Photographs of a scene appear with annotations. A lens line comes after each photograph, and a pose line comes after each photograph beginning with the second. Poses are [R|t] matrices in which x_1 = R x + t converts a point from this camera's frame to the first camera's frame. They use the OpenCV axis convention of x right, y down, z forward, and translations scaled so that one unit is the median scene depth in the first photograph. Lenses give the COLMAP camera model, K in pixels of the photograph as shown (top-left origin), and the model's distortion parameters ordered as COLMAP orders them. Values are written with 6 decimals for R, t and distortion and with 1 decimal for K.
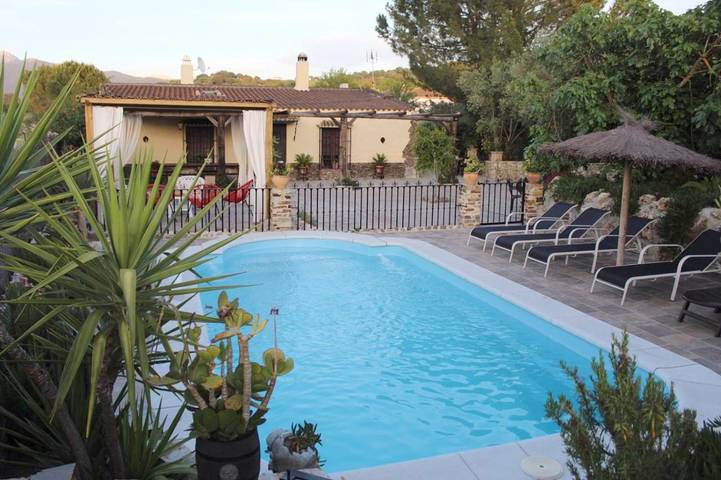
lens RADIAL K [[604.5, 0, 355.3], [0, 604.5, 238.5], [0, 0, 1]] dist [-0.160224, 0.132072]
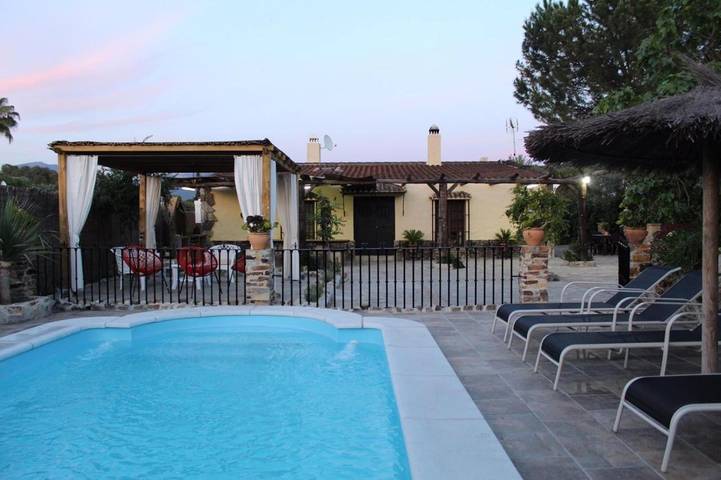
lens RADIAL K [[604.5, 0, 355.3], [0, 604.5, 238.5], [0, 0, 1]] dist [-0.160224, 0.132072]
pose [[0.949981, -0.011809, -0.312084, 0.213917], [-0.036332, 0.988321, -0.147991, 0.010714], [0.310187, 0.151927, 0.938457, 0.295467]]
